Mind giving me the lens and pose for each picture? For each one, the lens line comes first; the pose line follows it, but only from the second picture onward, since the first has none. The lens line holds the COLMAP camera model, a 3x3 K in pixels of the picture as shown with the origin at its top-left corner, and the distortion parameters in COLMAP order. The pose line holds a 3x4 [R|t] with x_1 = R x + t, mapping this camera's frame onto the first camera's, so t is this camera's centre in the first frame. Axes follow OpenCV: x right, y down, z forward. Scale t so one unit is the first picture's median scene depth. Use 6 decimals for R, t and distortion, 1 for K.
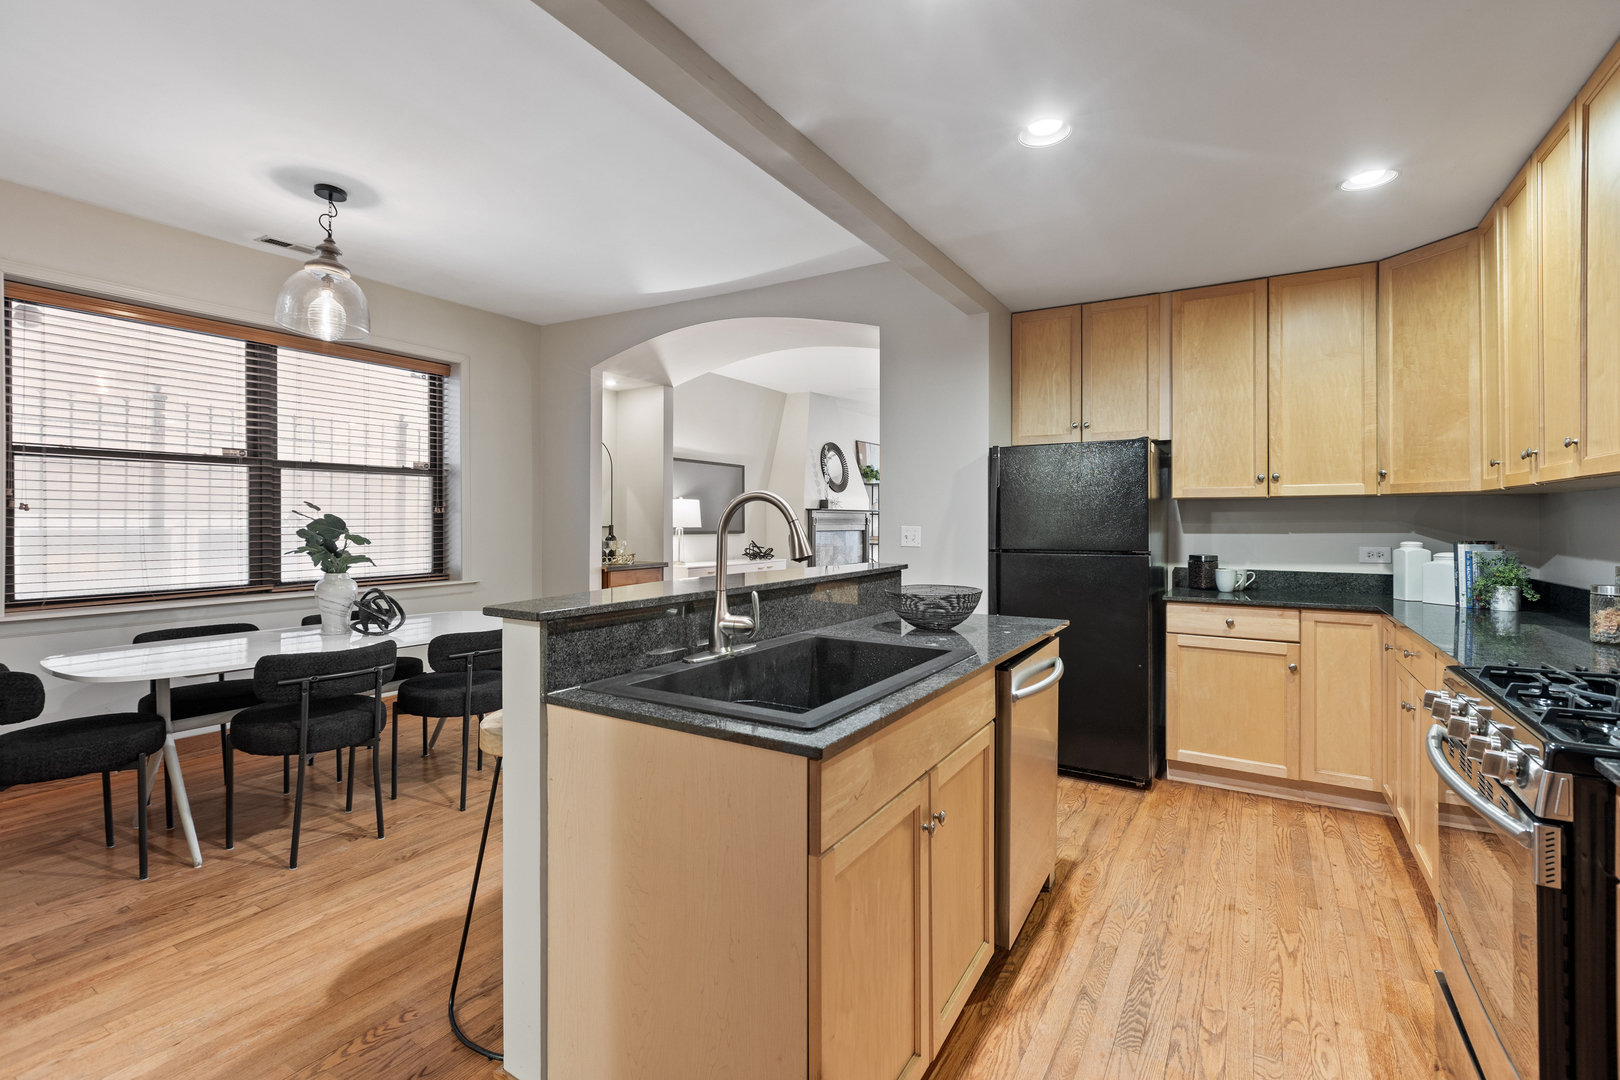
lens RADIAL K [[740.2, 0, 799.5], [0, 740.2, 516.4], [0, 0, 1]] dist [0.000670, -0.000211]
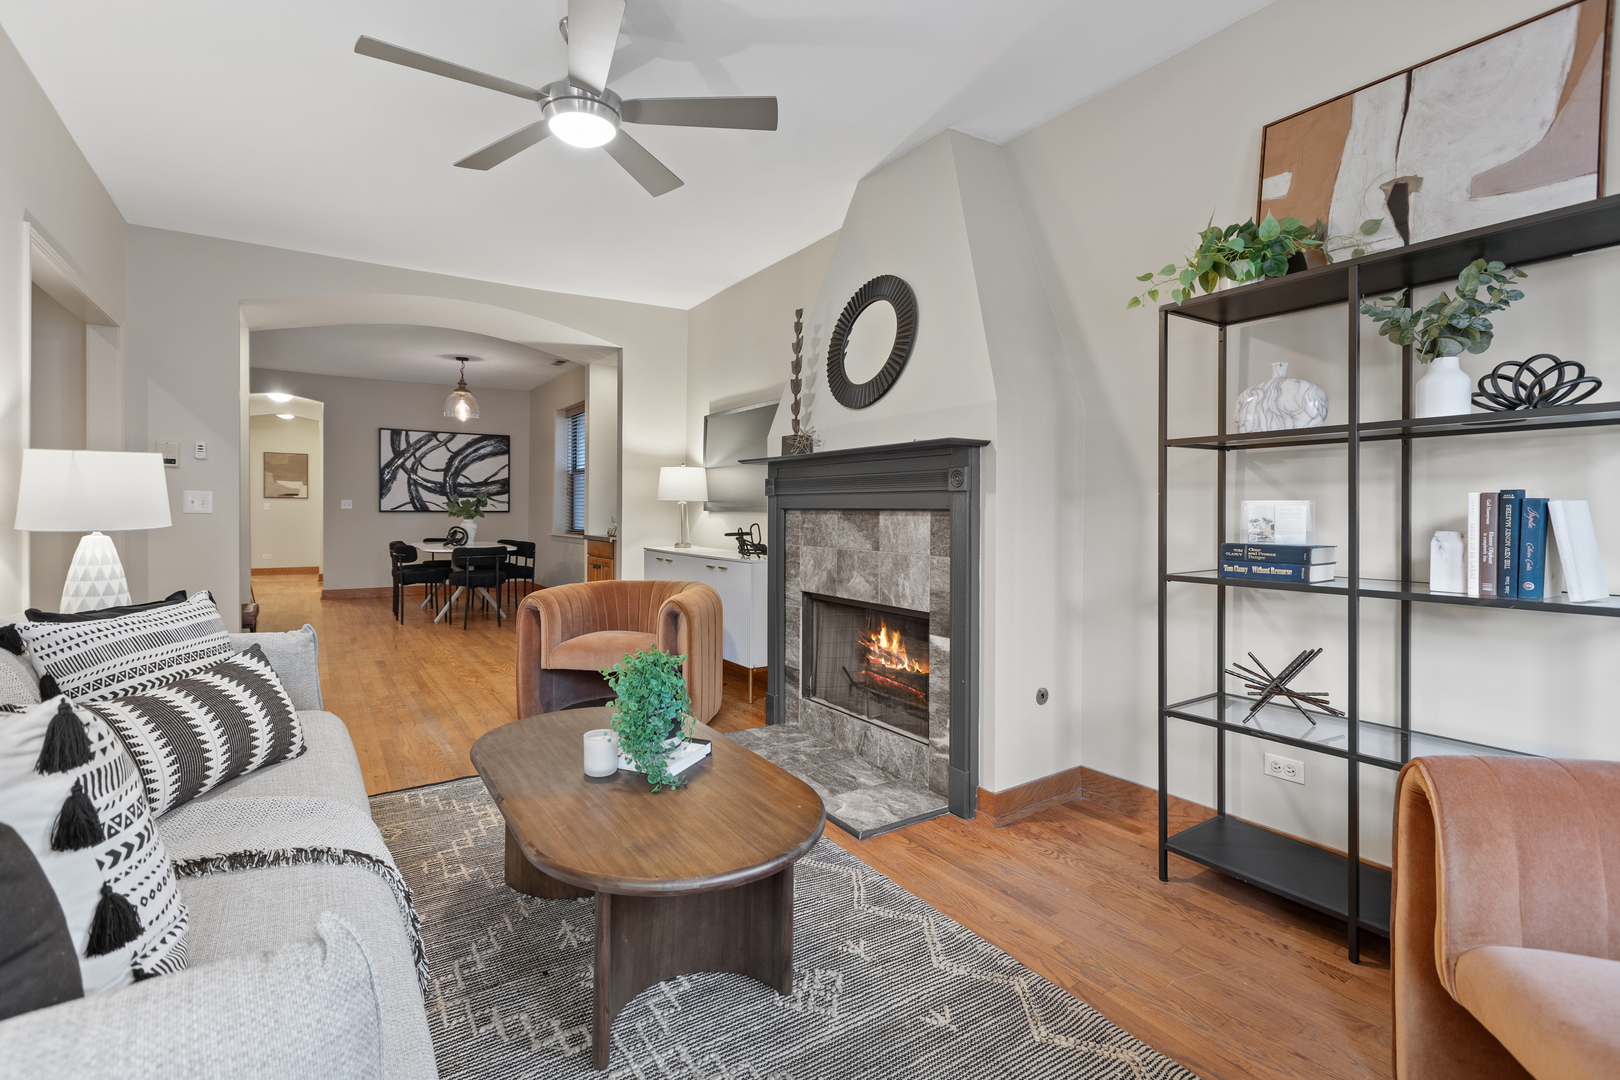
lens RADIAL K [[744.8, 0, 774.1], [0, 744.8, 510.5], [0, 0, 1]] dist [-0.000017, -0.000065]
pose [[-0.436830, 0.000647, -0.899544, 0.880641], [0.003161, 0.999995, -0.000816, 0.041529], [0.899539, -0.003199, -0.436829, 2.401989]]
